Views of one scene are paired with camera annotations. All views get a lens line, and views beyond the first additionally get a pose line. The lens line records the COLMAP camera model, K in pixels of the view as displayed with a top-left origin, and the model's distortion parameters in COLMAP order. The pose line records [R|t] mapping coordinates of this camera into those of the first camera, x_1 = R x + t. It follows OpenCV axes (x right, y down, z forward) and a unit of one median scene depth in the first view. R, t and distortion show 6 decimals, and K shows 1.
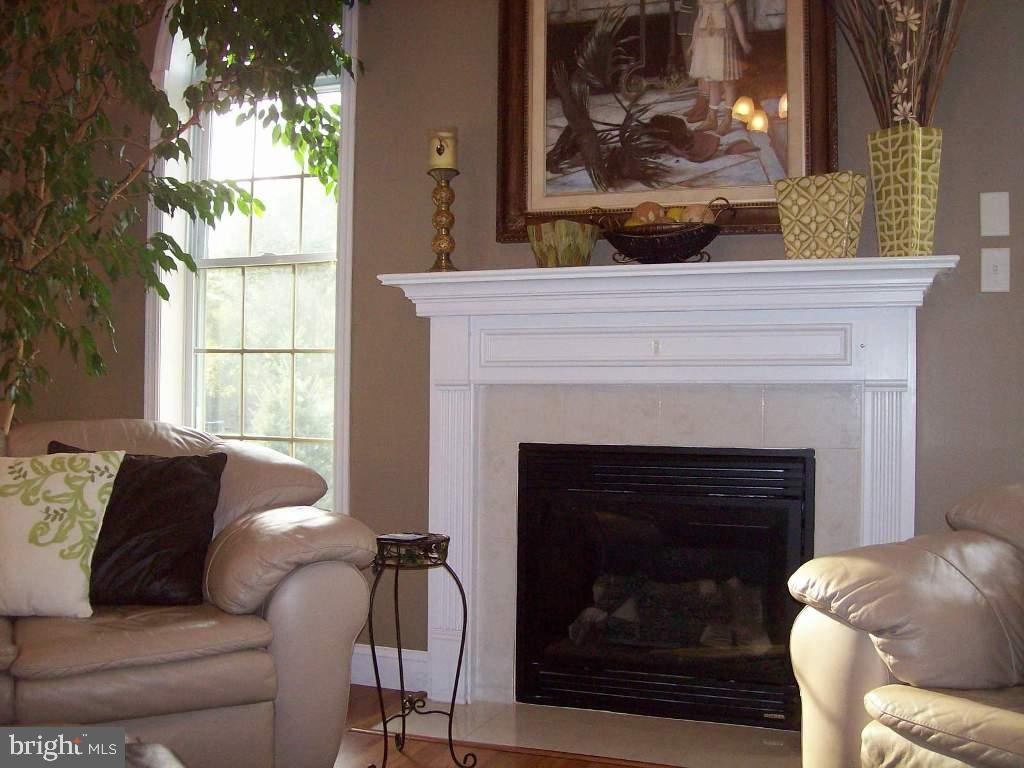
lens RADIAL K [[1087.2, 0, 506.5], [0, 1087.2, 383.8], [0, 0, 1]] dist [-0.135204, 0.000000]
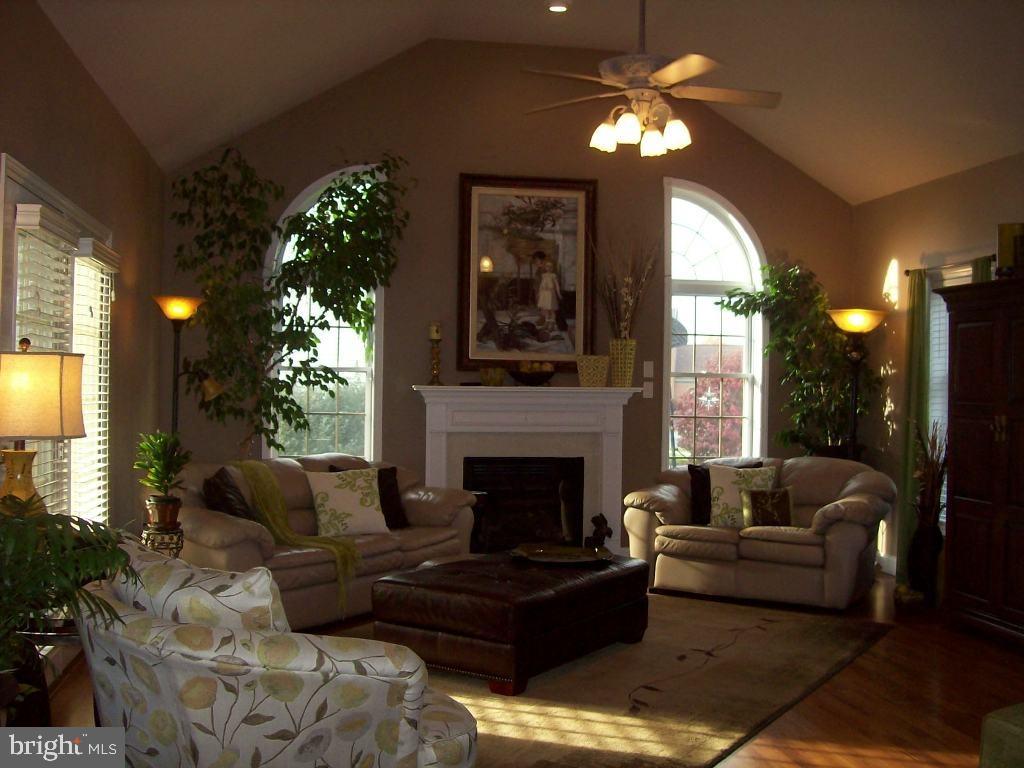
lens RADIAL K [[1087.2, 0, 515.1], [0, 1087.2, 384.1], [0, 0, 1]] dist [-0.135204, 0.000000]
pose [[0.865867, 0.006034, 0.500238, -1.110571], [-0.012411, 0.999879, 0.009422, -0.131512], [-0.500121, -0.014367, 0.865836, -1.124308]]
